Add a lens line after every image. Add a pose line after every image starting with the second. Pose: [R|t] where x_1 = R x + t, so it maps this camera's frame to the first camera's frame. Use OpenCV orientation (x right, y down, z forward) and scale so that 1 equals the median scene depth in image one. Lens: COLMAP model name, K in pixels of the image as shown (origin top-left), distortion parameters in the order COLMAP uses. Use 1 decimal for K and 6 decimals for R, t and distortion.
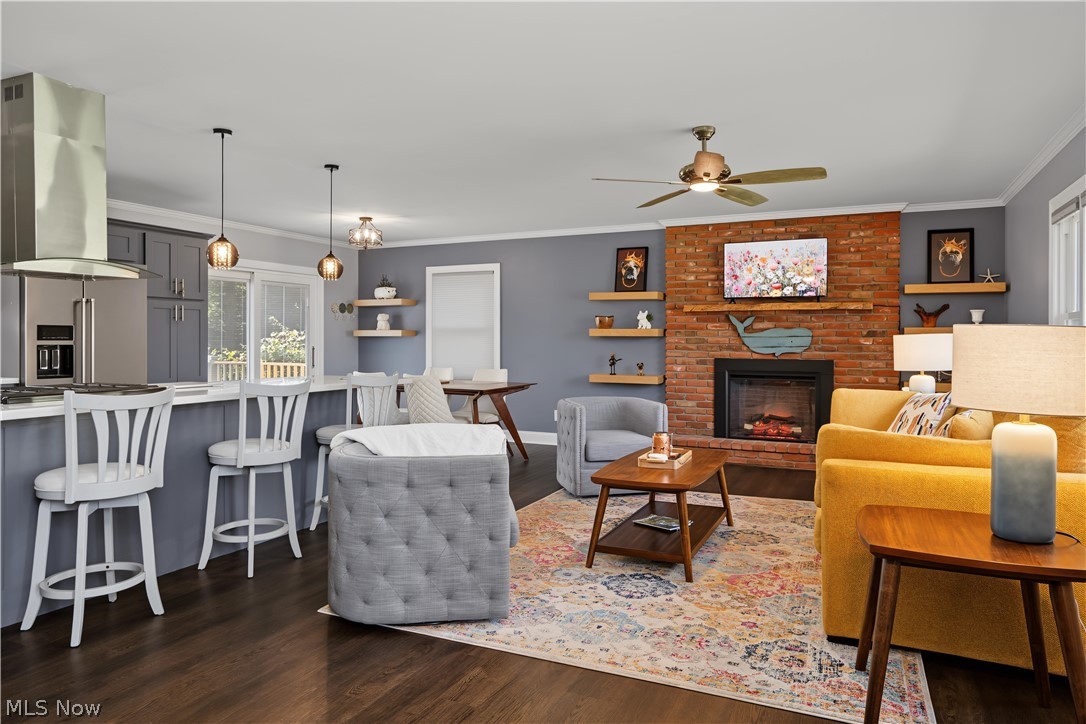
lens RADIAL K [[698.1, 0, 545.0], [0, 698.1, 337.8], [0, 0, 1]] dist [-0.006532, 0.001992]
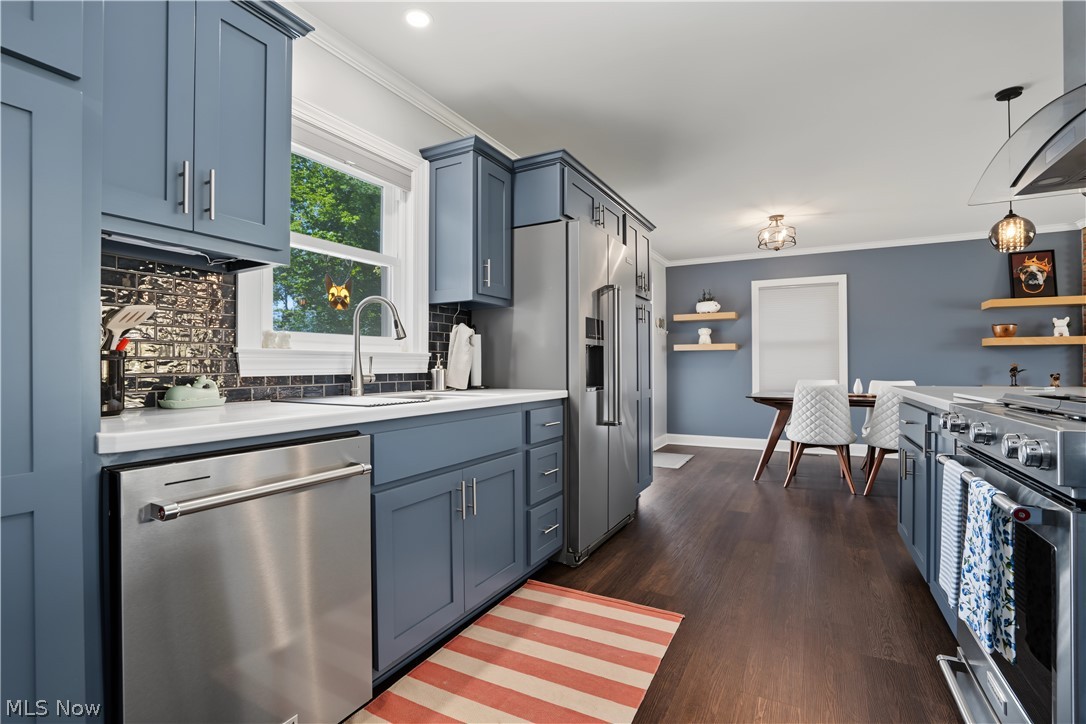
lens RADIAL K [[498.2, 0, 546.1], [0, 498.2, 364.9], [0, 0, 1]] dist [-0.062121, 0.023987]
pose [[0.998670, -0.004647, -0.051357, -0.566953], [0.004637, 0.999989, -0.000308, 0.023999], [0.051358, 0.000070, 0.998680, 0.367044]]
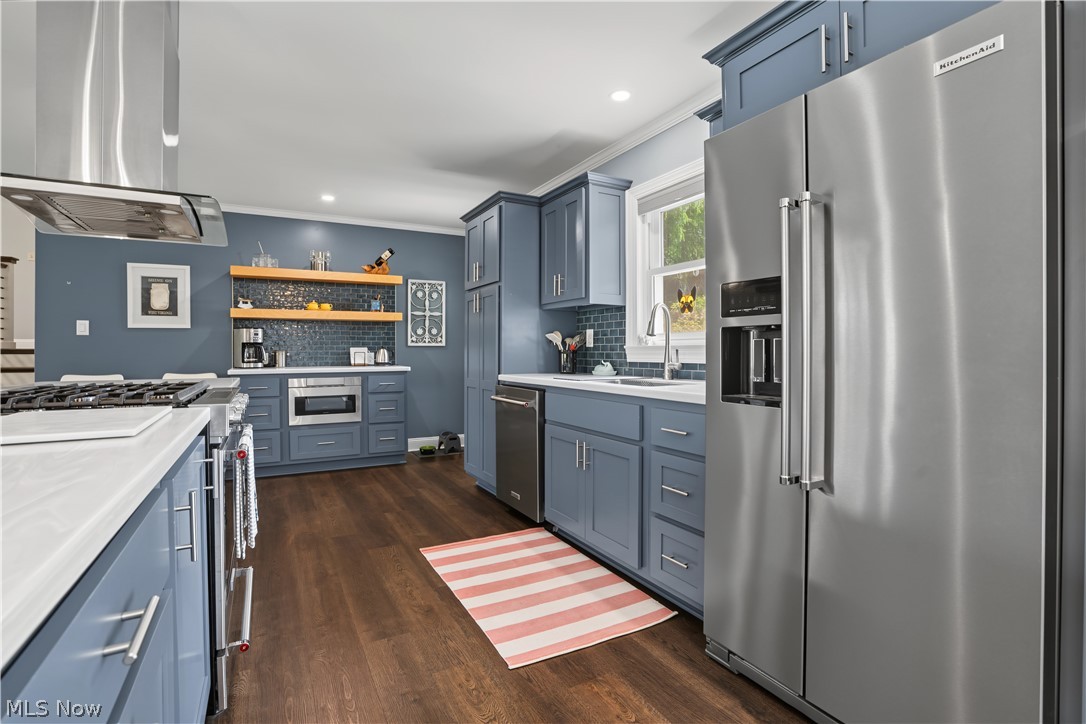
lens RADIAL K [[515.8, 0, 542.2], [0, 515.8, 347.6], [0, 0, 1]] dist [-0.068120, 0.029353]
pose [[-0.586607, -0.006022, -0.809849, -0.289600], [0.002606, 0.999953, -0.009324, 0.020245], [0.809868, -0.007580, -0.586564, 0.847349]]
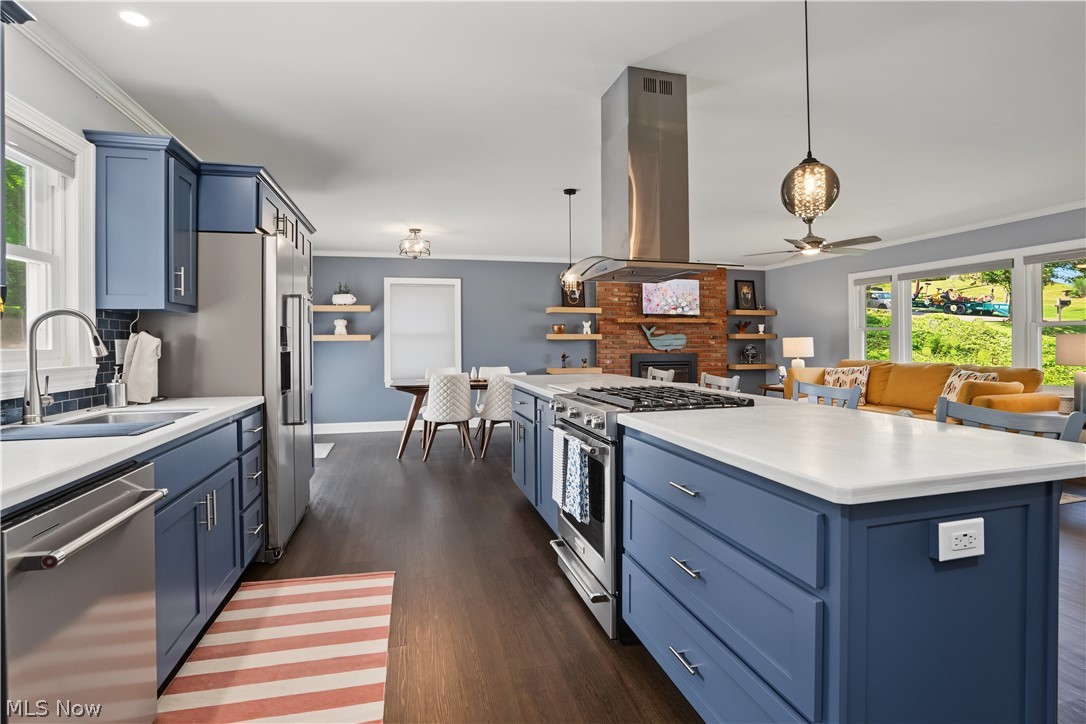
lens RADIAL K [[522.4, 0, 541.5], [0, 522.4, 345.2], [0, 0, 1]] dist [-0.070541, 0.029168]
pose [[0.766038, -0.010649, 0.642708, -0.667196], [0.006434, 0.999940, 0.008900, -0.000756], [-0.642764, -0.002683, 0.766060, 0.286603]]
